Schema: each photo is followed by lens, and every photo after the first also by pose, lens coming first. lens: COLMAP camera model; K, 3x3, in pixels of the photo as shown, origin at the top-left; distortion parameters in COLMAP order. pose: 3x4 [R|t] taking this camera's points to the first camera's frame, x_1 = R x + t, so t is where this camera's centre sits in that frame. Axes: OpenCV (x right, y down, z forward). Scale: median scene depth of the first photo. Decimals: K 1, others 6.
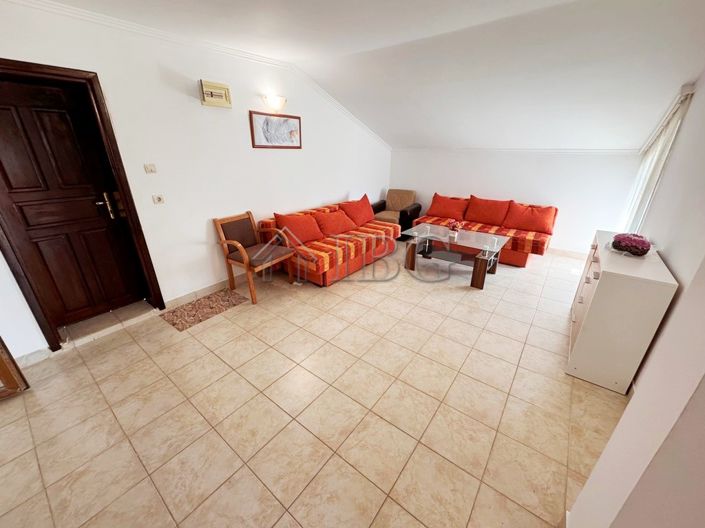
lens RADIAL K [[281.3, 0, 353.6], [0, 281.3, 265.2], [0, 0, 1]] dist [-0.000970, -0.001419]
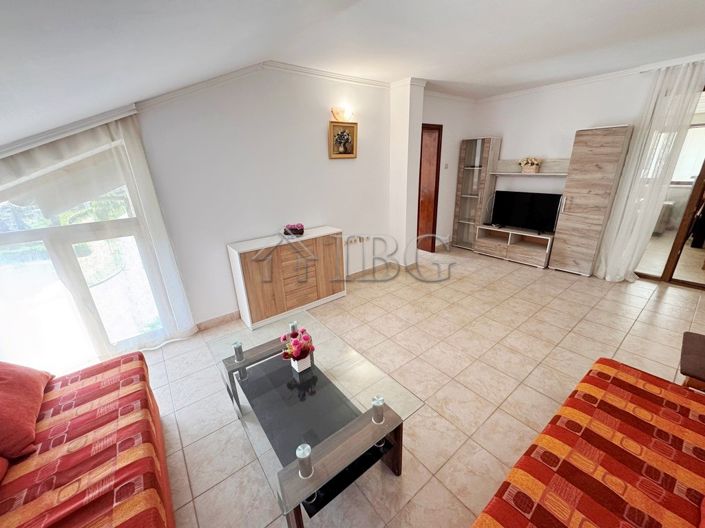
lens RADIAL K [[281.3, 0, 350.8], [0, 281.3, 263.8], [0, 0, 1]] dist [-0.000970, -0.001419]
pose [[-0.965824, -0.049254, 0.254477, 0.248301], [0.136199, 0.738878, 0.659931, -0.689284], [-0.220531, 0.672036, -0.706918, 1.642646]]
